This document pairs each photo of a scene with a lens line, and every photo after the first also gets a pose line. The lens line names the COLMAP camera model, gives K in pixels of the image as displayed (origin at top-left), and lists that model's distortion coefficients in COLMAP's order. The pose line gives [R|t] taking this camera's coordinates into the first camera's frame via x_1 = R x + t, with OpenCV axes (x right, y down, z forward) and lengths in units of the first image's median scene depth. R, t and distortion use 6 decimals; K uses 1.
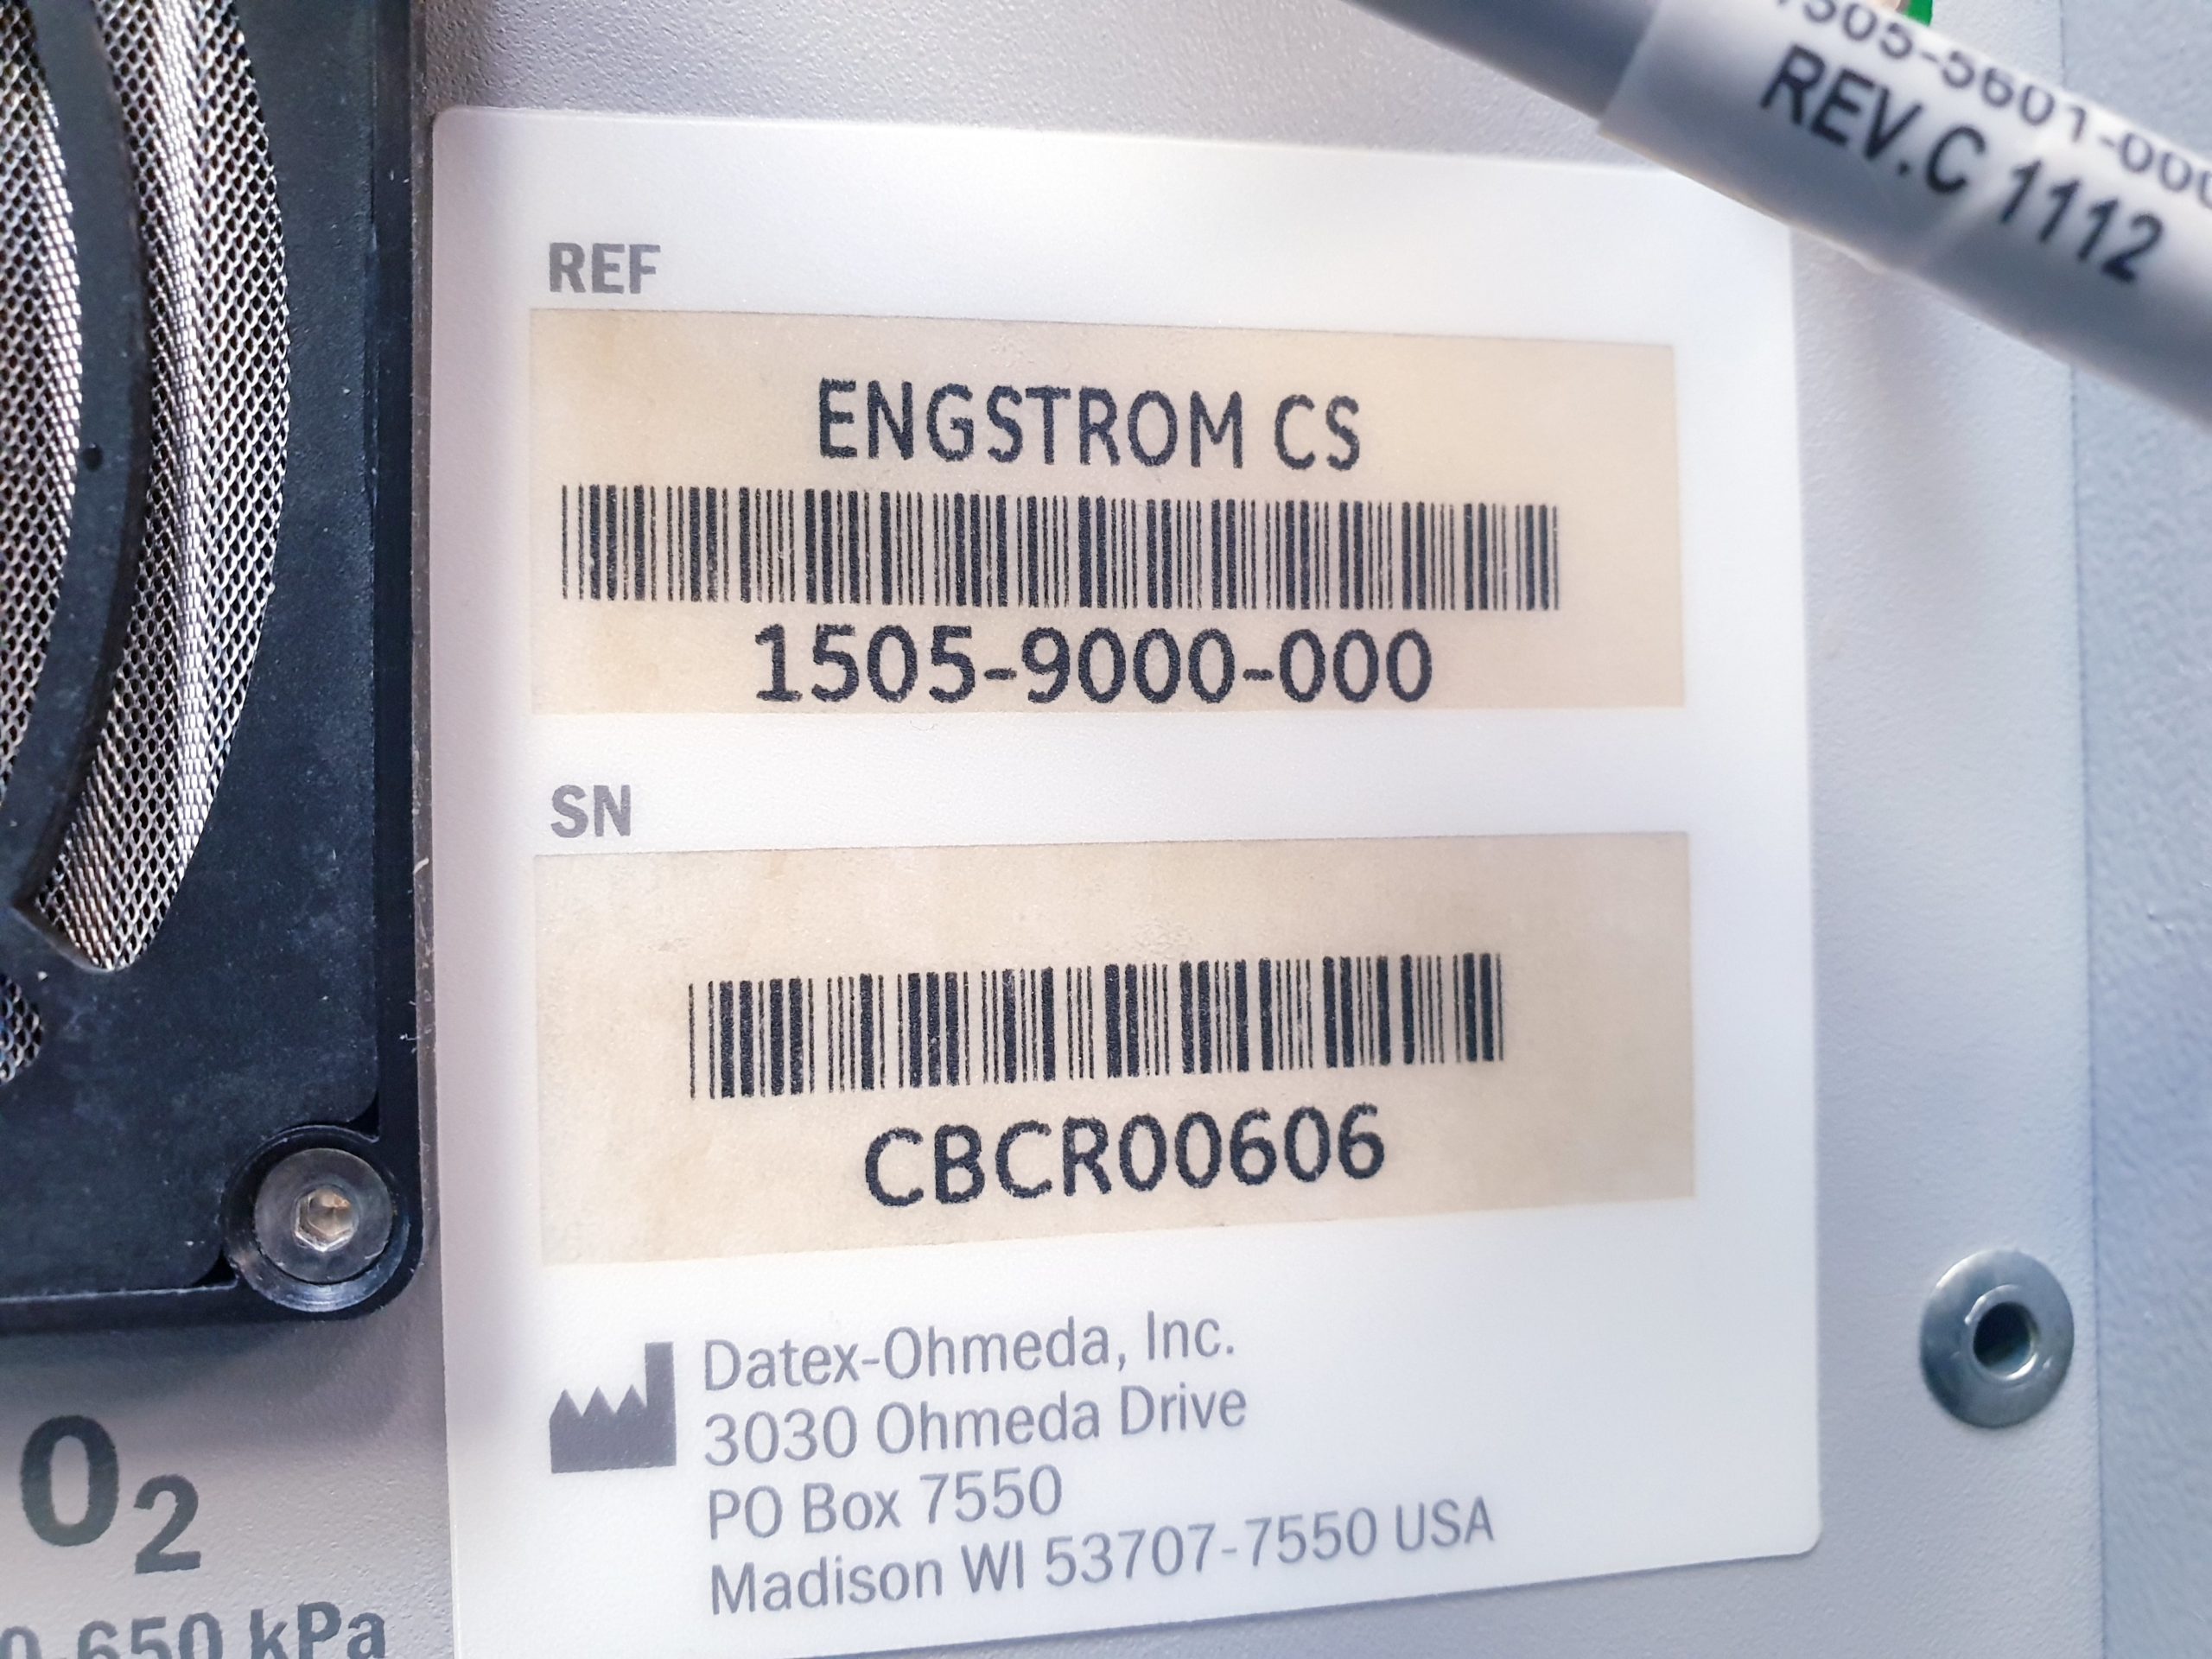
lens RADIAL K [[1769.6, 0, 1106.0], [0, 1769.6, 829.5], [0, 0, 1]] dist [-0.000829, -0.079738]
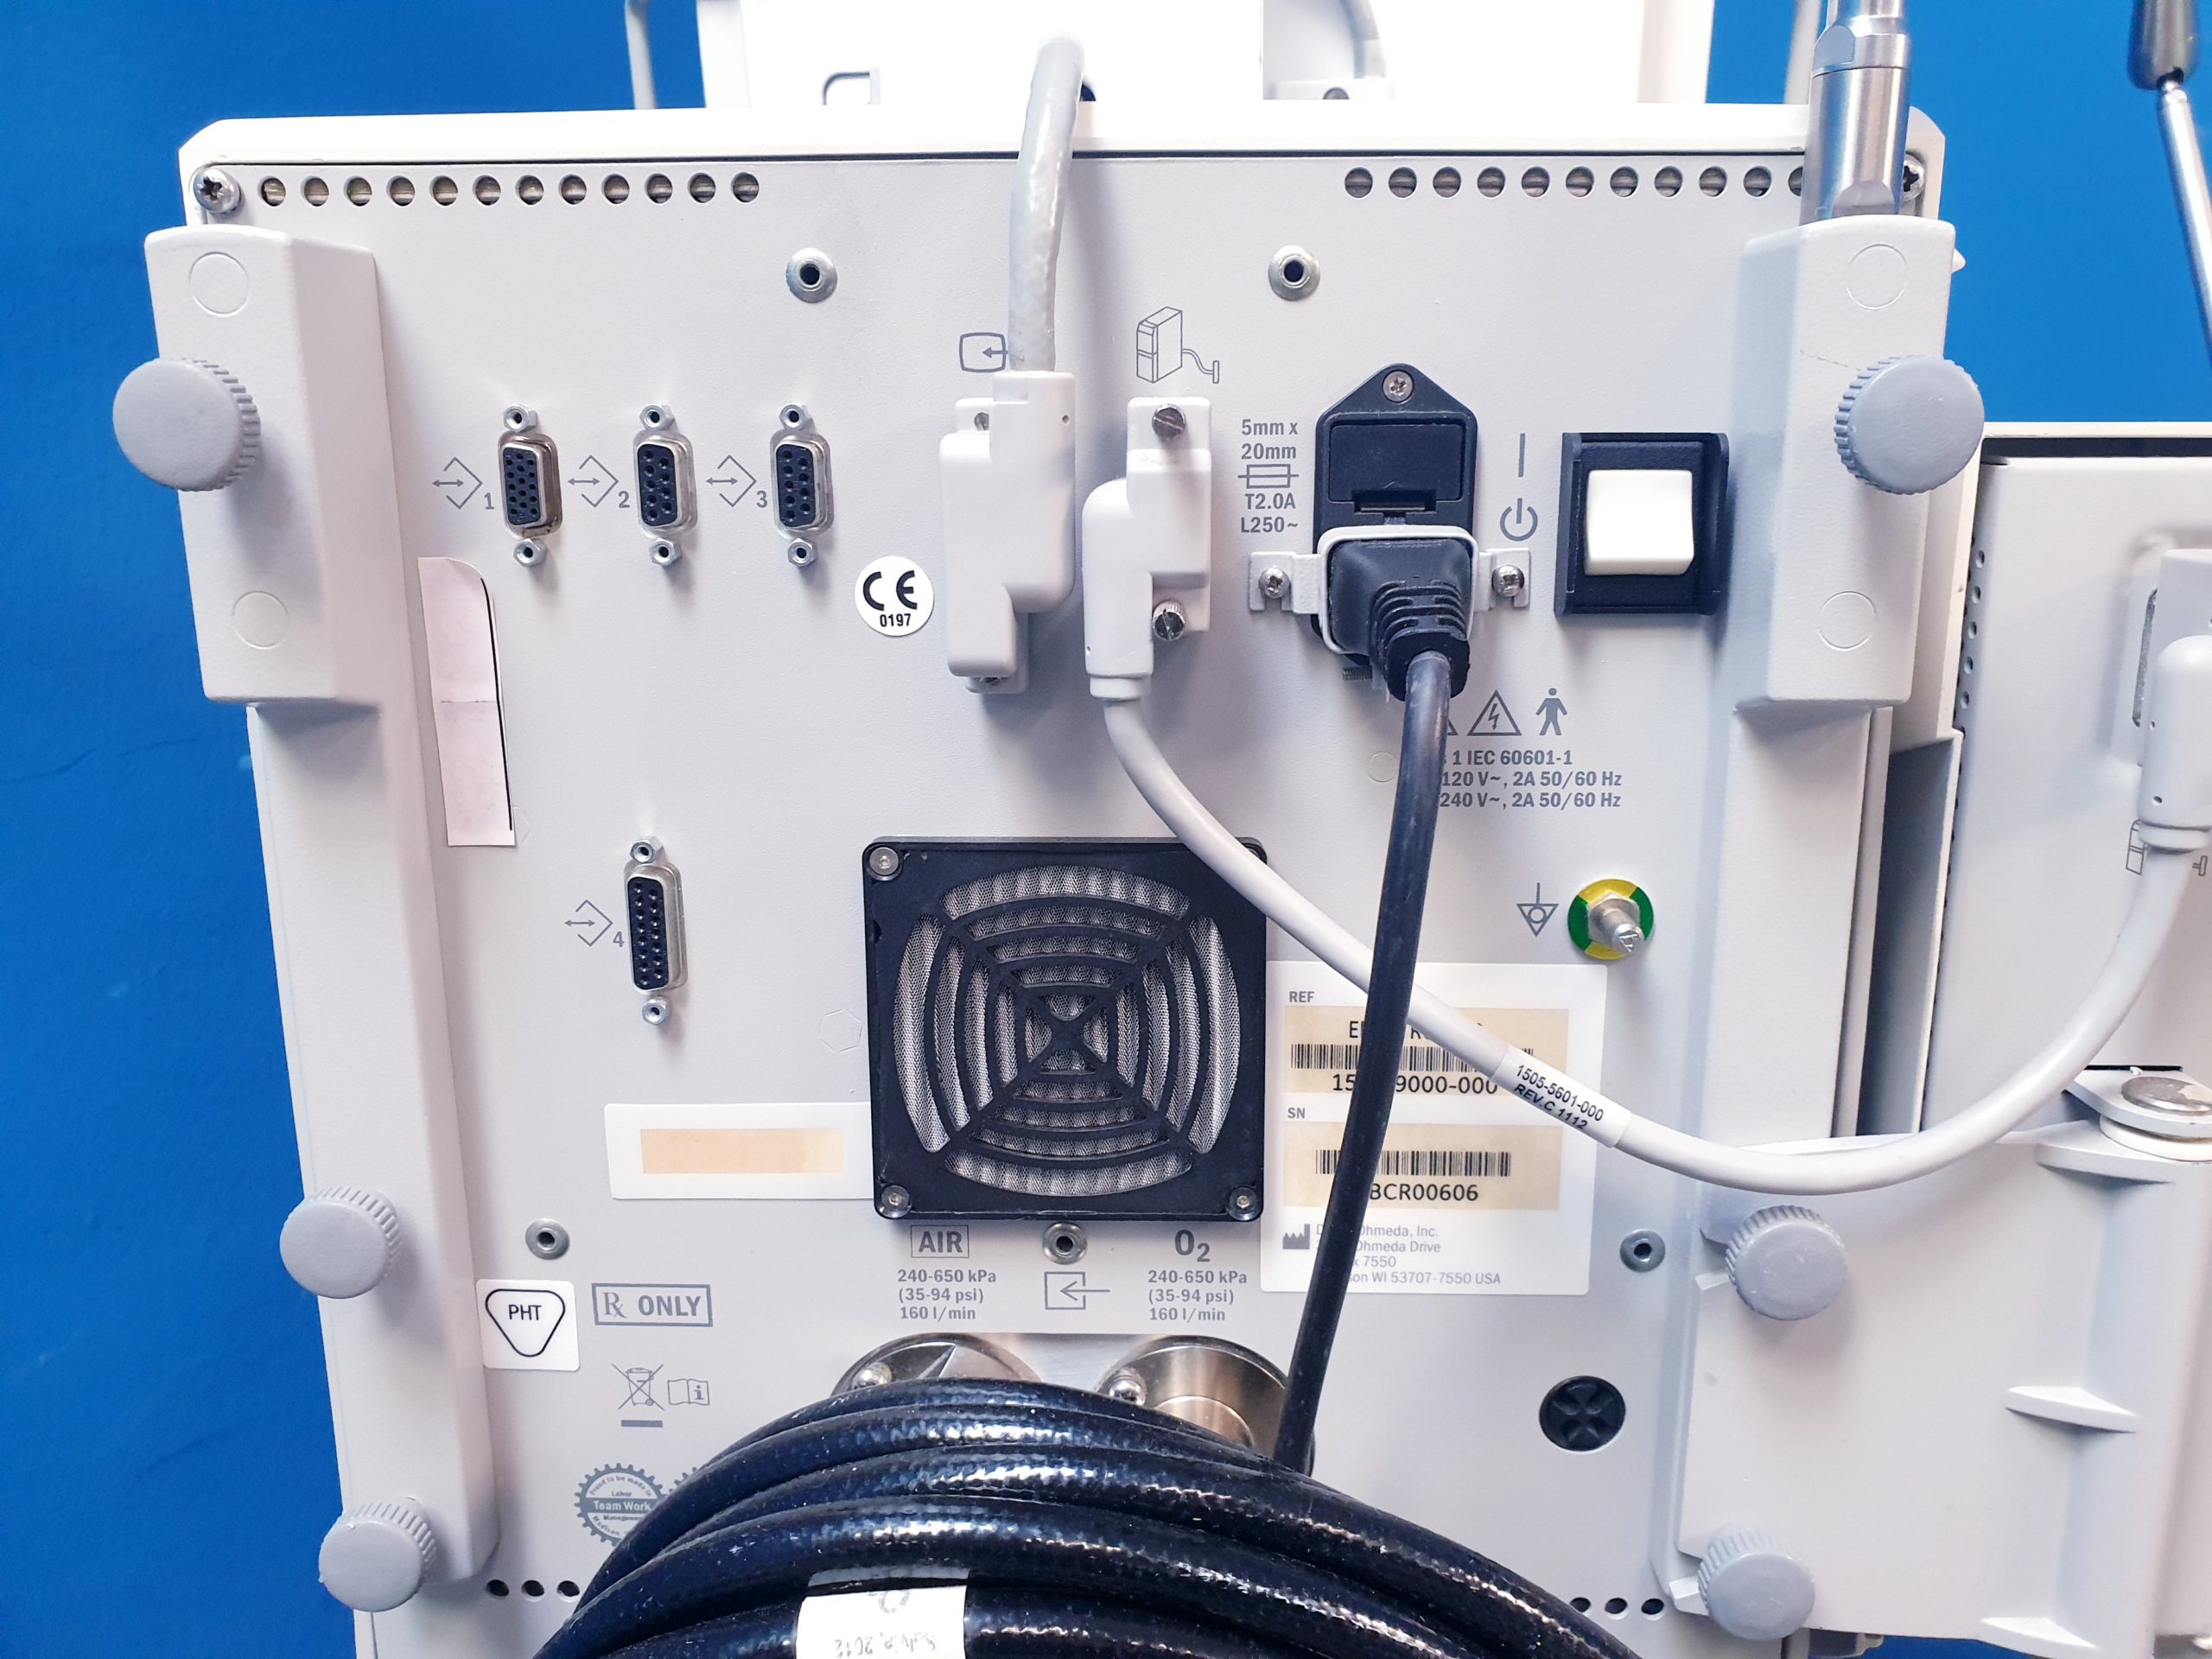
lens RADIAL K [[1674.5, 0, 1106.0], [0, 1674.5, 829.5], [0, 0, 1]] dist [0.001706, -0.000137]
pose [[0.971172, 0.060112, -0.230674, 0.168212], [-0.003346, 0.971025, 0.238956, -1.633102], [0.238354, -0.231296, 0.943234, -2.798265]]
